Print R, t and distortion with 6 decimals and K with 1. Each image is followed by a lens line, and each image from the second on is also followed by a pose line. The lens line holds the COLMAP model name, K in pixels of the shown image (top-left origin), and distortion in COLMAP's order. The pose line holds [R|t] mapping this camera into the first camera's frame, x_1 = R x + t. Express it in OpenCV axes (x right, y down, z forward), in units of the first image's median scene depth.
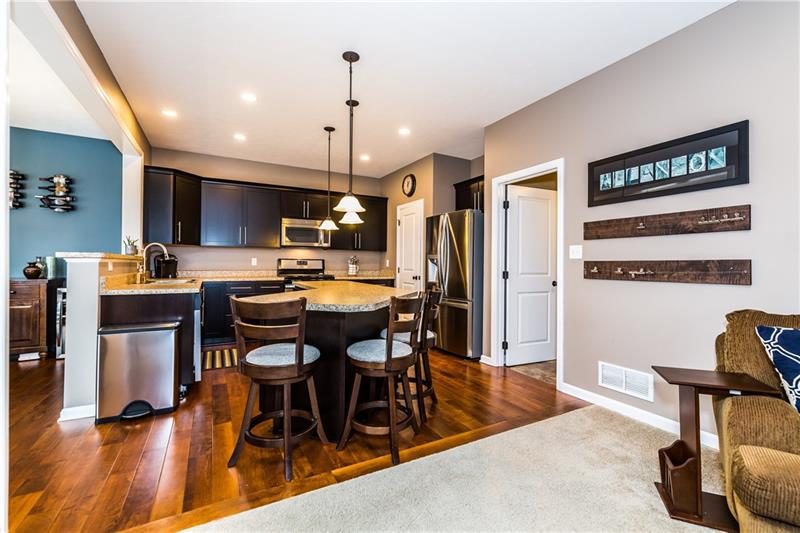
lens RADIAL K [[342.0, 0, 403.7], [0, 342.0, 263.3], [0, 0, 1]] dist [-0.002840, -0.000529]
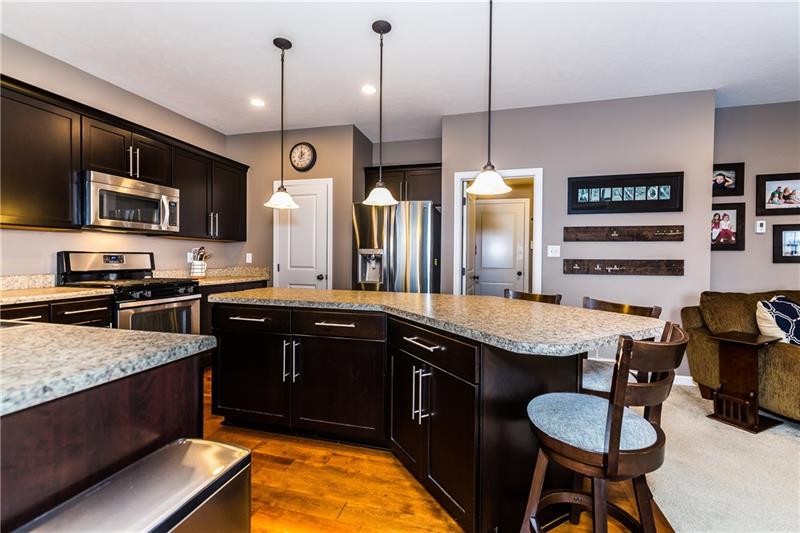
lens RADIAL K [[347.6, 0, 402.1], [0, 347.6, 260.7], [0, 0, 1]] dist [0.001597, 0.000257]
pose [[0.693698, -0.009315, 0.720206, -0.806462], [-0.004590, 0.999839, 0.017353, -0.021499], [-0.720251, -0.015343, 0.693544, 0.613957]]
